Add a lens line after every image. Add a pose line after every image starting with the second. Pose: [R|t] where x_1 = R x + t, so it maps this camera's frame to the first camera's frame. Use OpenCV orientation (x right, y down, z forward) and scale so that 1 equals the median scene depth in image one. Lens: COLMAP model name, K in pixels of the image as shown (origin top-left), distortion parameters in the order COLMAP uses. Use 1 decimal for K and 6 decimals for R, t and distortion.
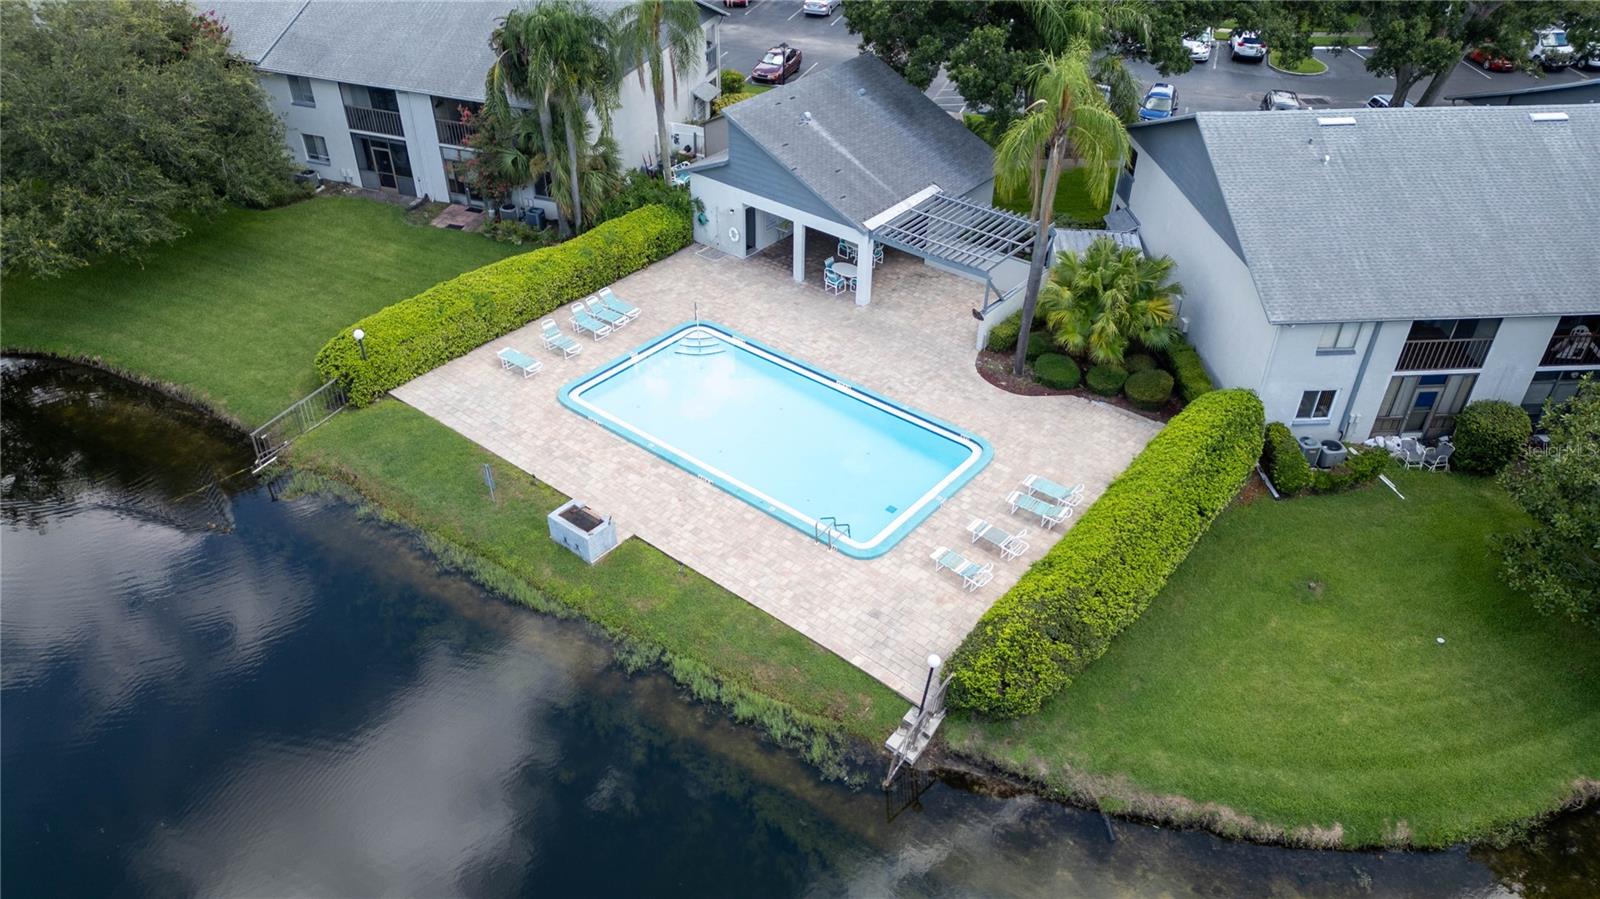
lens RADIAL K [[1123.2, 0, 797.7], [0, 1123.2, 450.2], [0, 0, 1]] dist [0.056397, -0.000311]
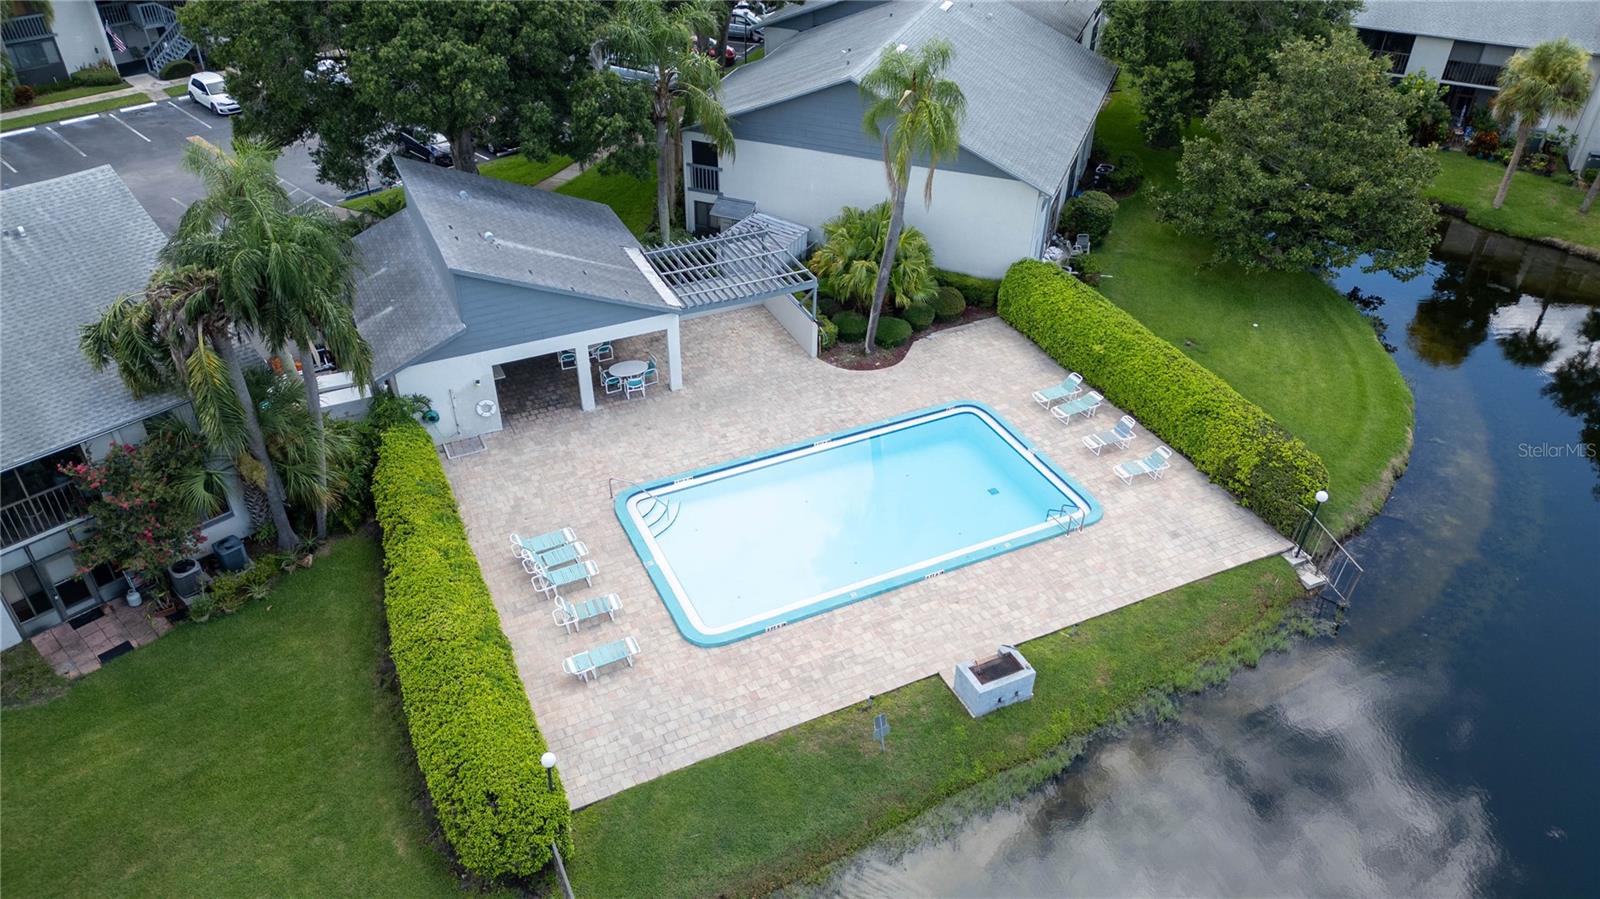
lens RADIAL K [[1123.2, 0, 799.2], [0, 1123.2, 447.7], [0, 0, 1]] dist [0.056397, -0.000311]
pose [[0.426613, -0.525285, 0.736259, -0.684671], [0.523935, 0.807083, 0.272229, -0.332644], [-0.737220, 0.269615, 0.619528, 0.448563]]
